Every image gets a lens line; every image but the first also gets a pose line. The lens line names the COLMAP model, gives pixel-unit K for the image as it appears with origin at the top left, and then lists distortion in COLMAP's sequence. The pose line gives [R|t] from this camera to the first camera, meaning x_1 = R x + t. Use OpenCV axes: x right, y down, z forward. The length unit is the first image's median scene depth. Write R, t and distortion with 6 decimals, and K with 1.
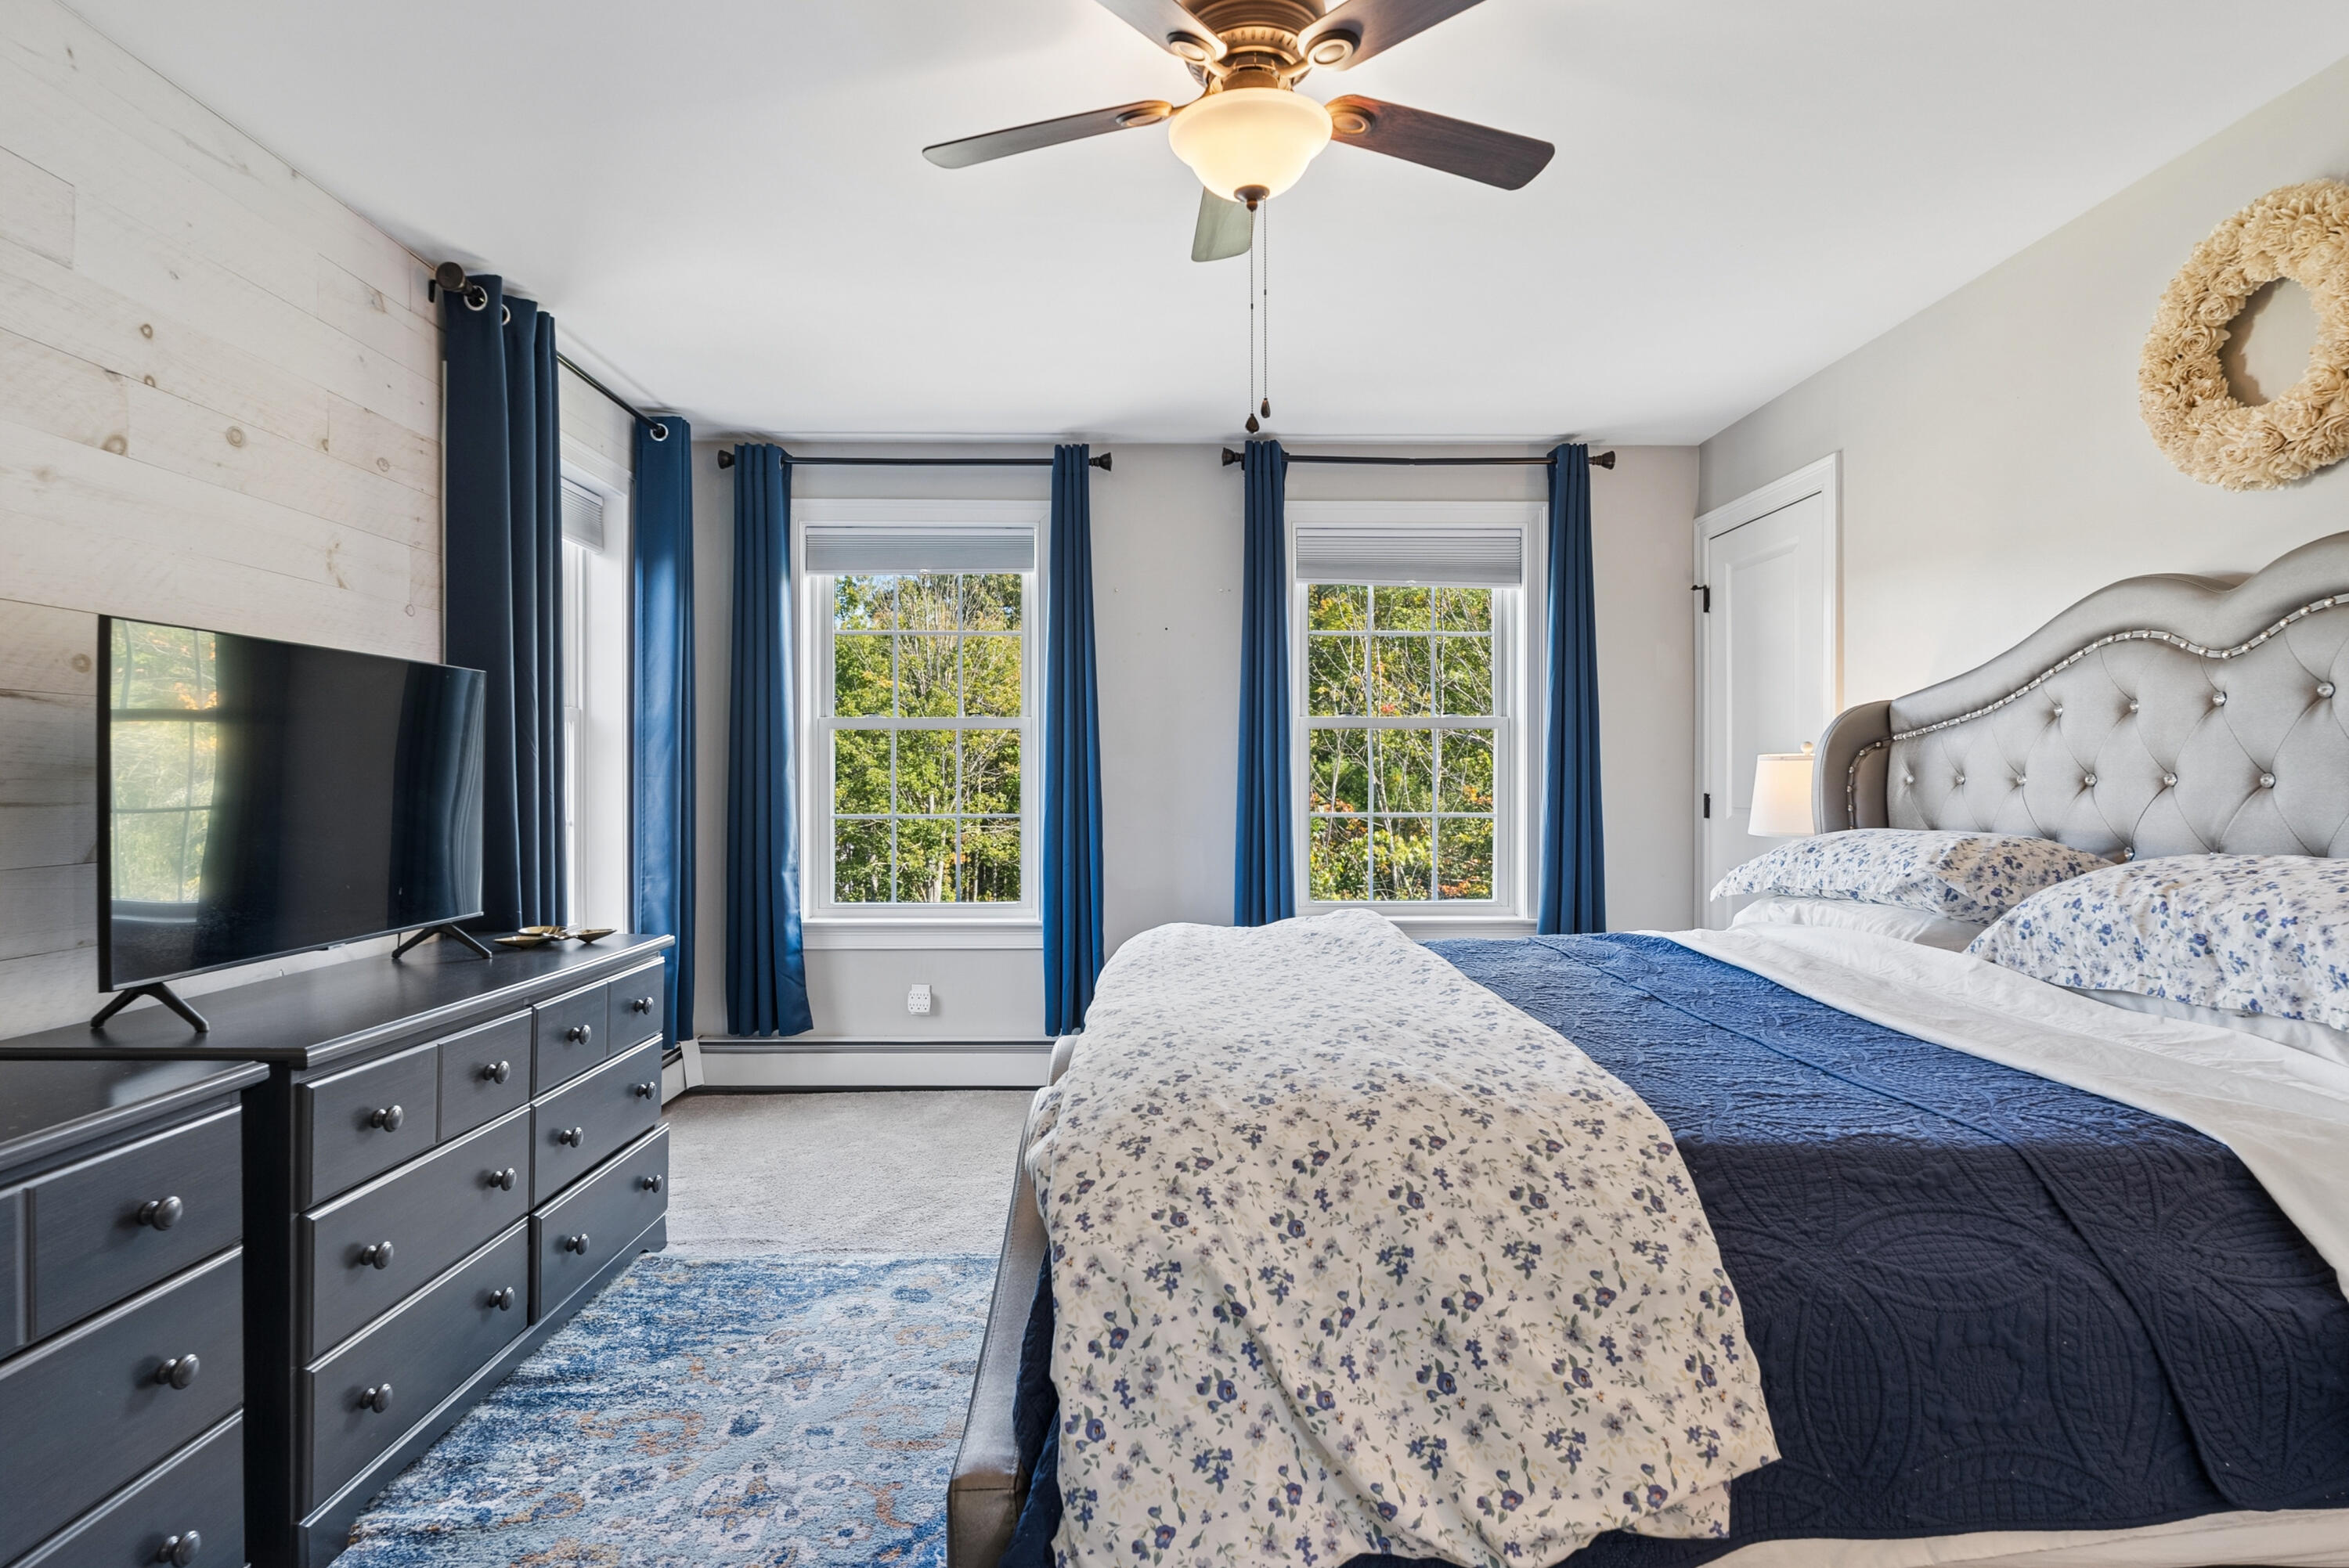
lens RADIAL K [[1258.8, 0, 1181.0], [0, 1258.8, 783.3], [0, 0, 1]] dist [-0.004710, -0.000695]
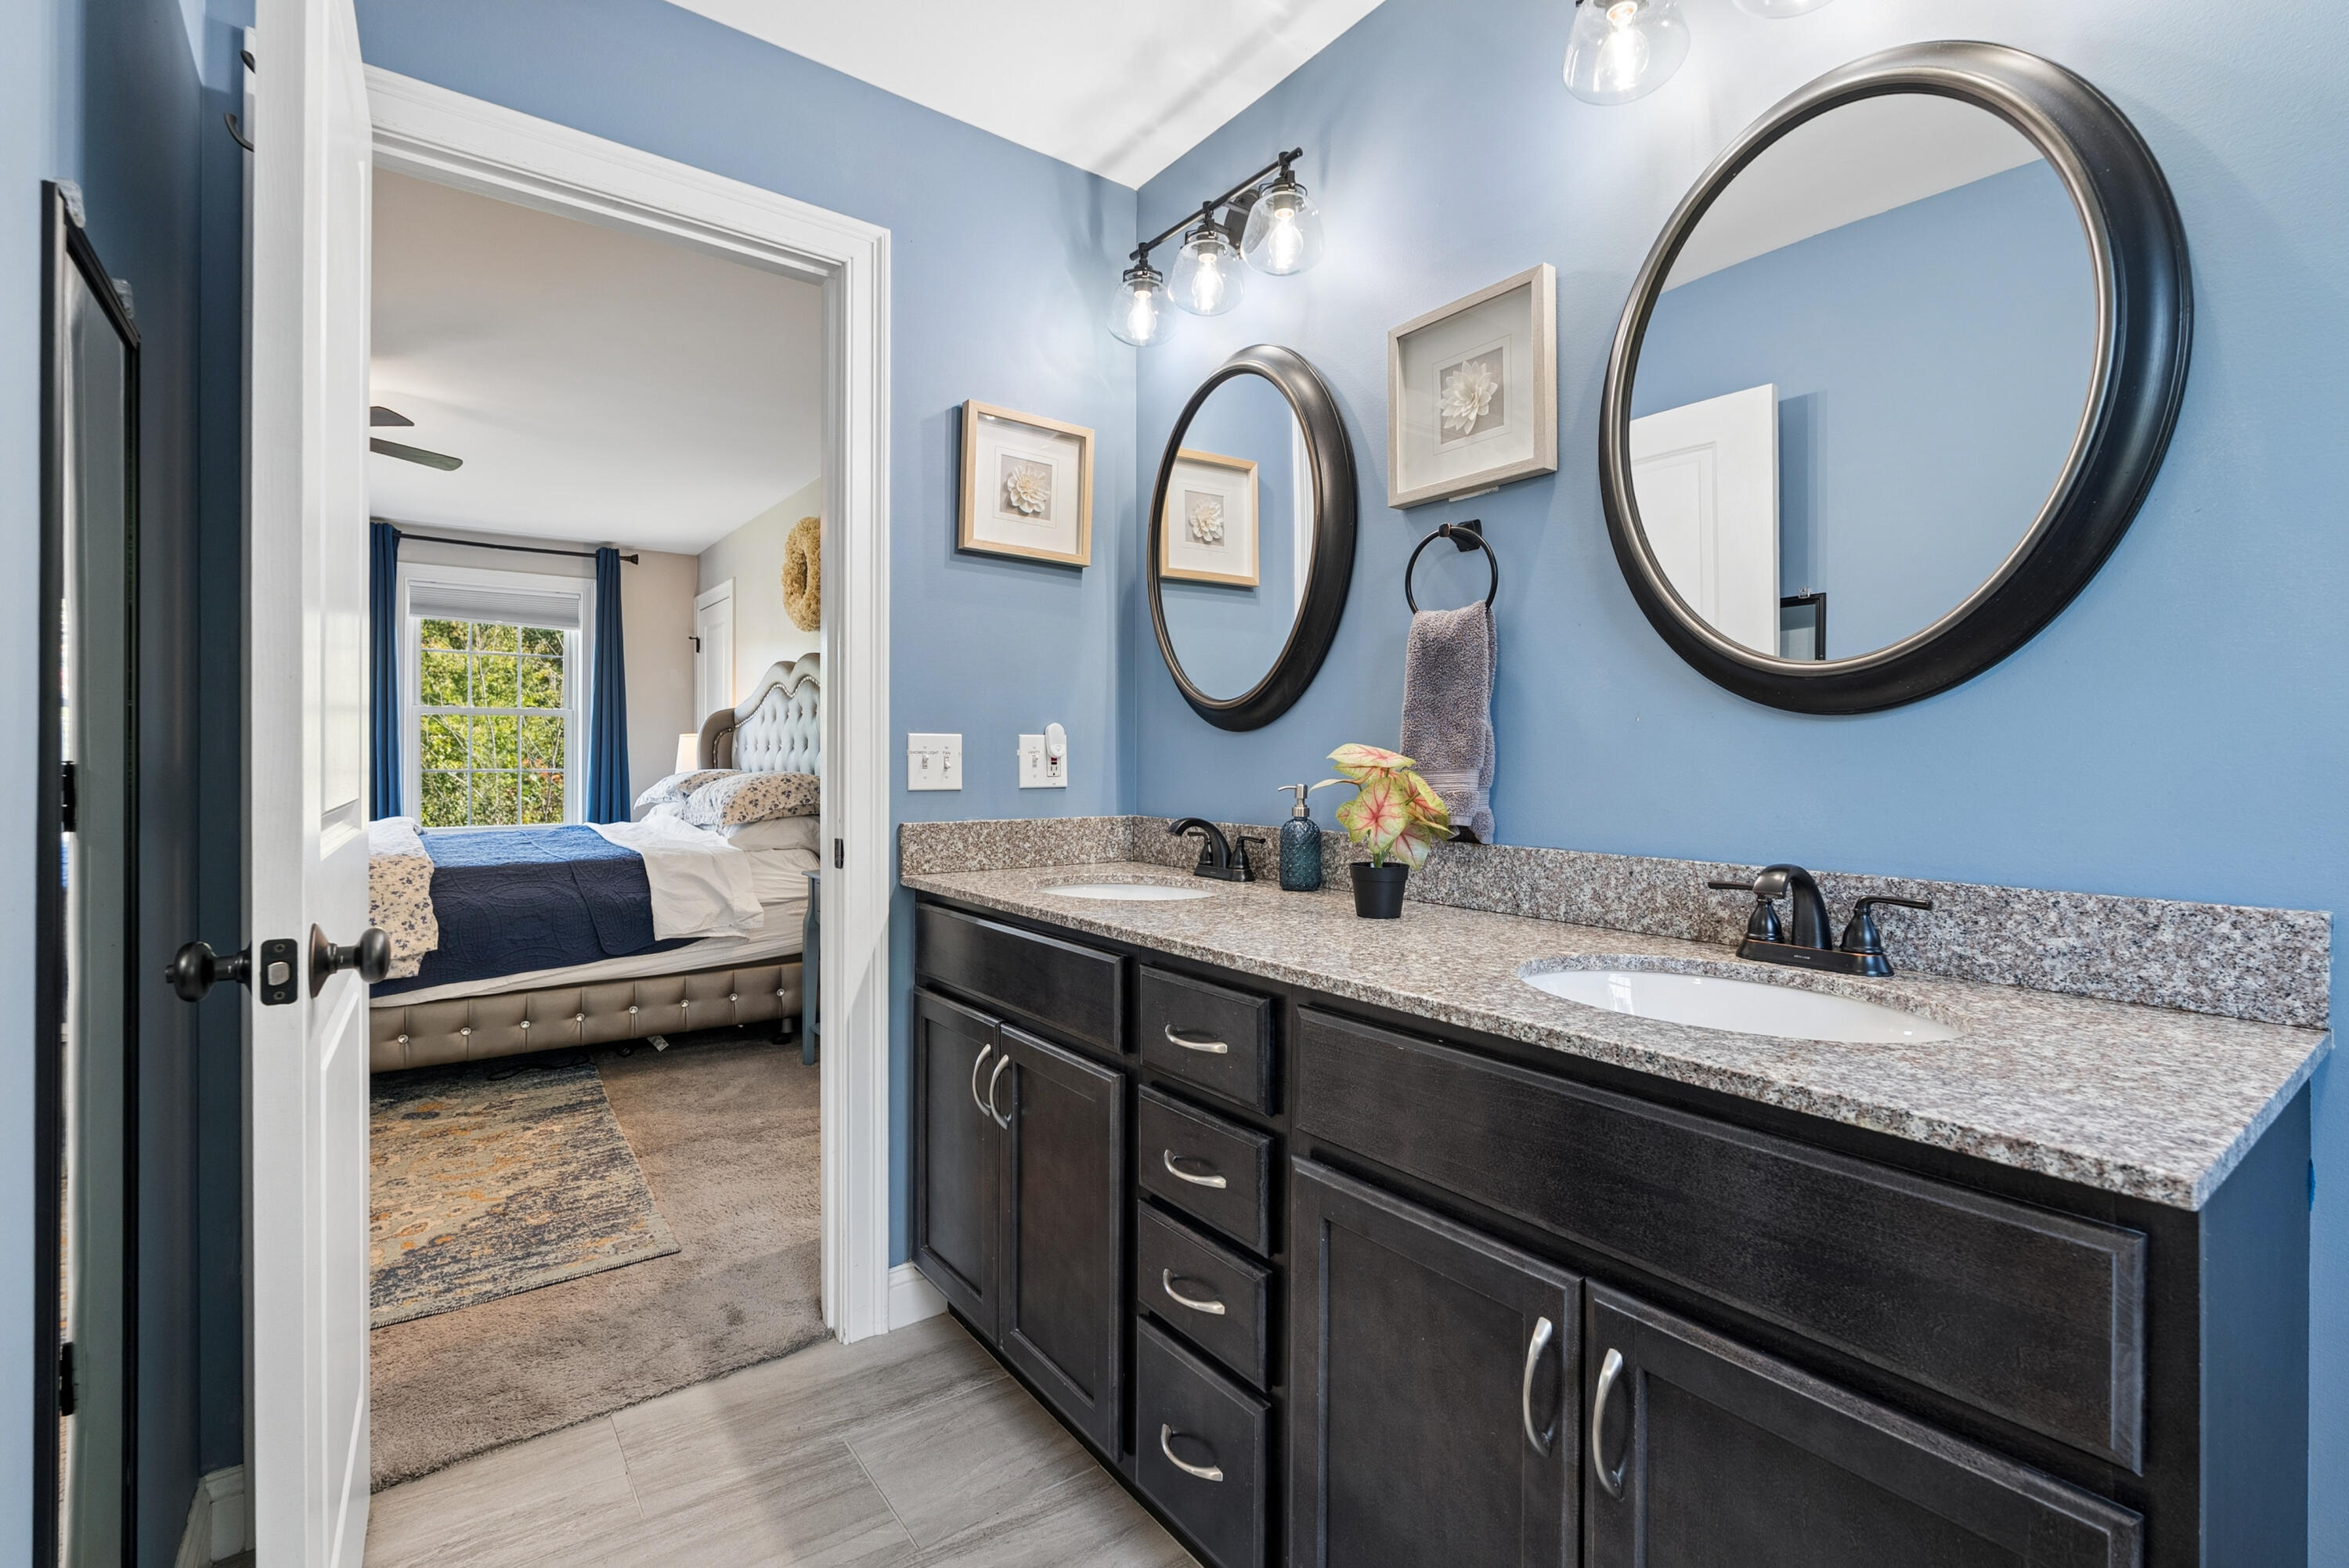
lens RADIAL K [[1038.4, 0, 1159.3], [0, 1038.4, 773.2], [0, 0, 1]] dist [-0.011468, -0.000424]
pose [[0.817644, -0.002935, 0.575717, 0.119757], [-0.002685, 0.999957, 0.008911, 0.016309], [-0.575719, -0.008832, 0.817600, -0.558937]]
